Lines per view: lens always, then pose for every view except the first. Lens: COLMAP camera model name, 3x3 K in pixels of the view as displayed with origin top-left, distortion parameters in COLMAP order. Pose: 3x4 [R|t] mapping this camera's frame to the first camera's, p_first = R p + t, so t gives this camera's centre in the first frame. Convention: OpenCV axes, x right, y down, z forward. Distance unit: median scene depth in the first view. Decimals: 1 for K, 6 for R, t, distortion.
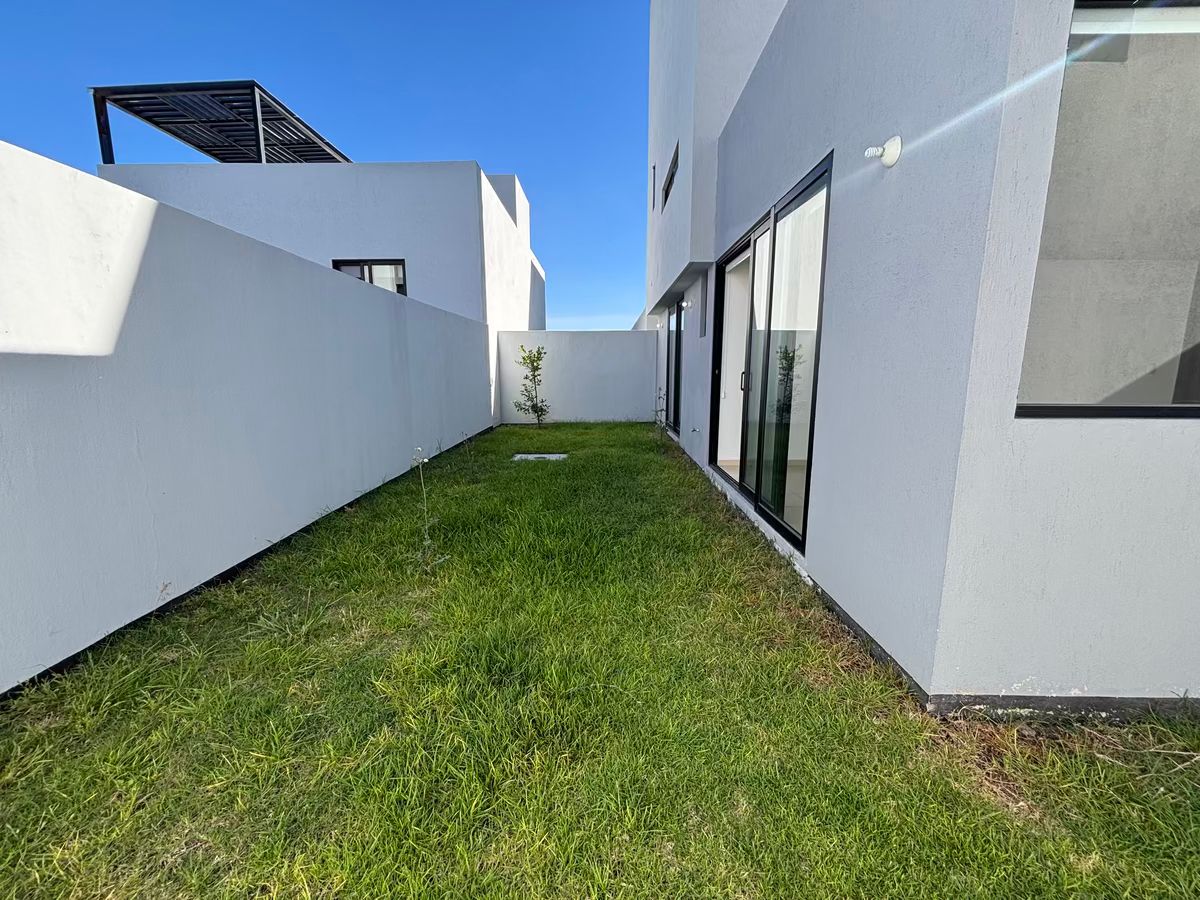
lens RADIAL K [[478.9, 0, 604.4], [0, 478.9, 447.2], [0, 0, 1]] dist [0.001550, 0.000104]
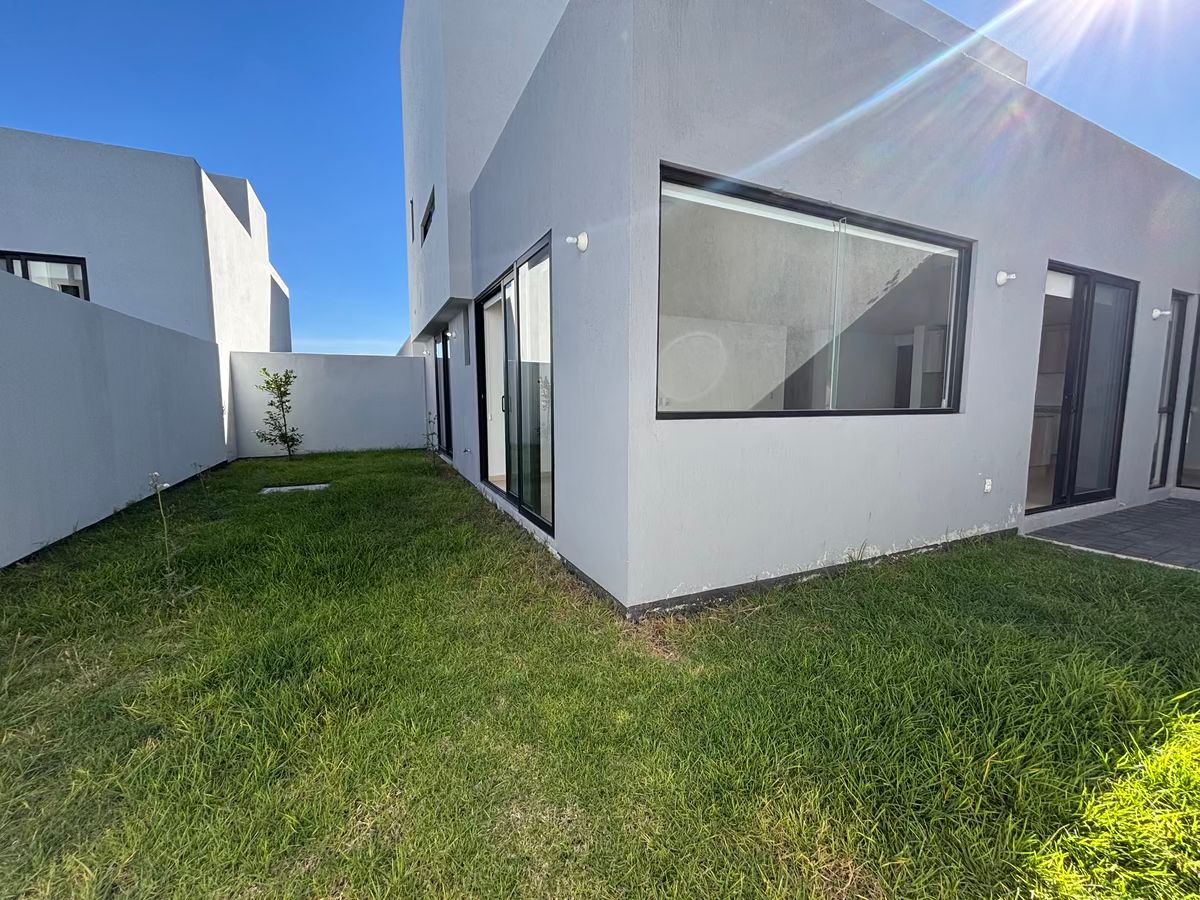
lens RADIAL K [[478.9, 0, 604.4], [0, 478.9, 447.2], [0, 0, 1]] dist [0.001550, 0.000104]
pose [[0.896732, -0.046658, 0.440108, -0.008205], [0.071354, 0.996660, -0.039725, 0.037746], [-0.436785, 0.067027, 0.897065, -0.171598]]
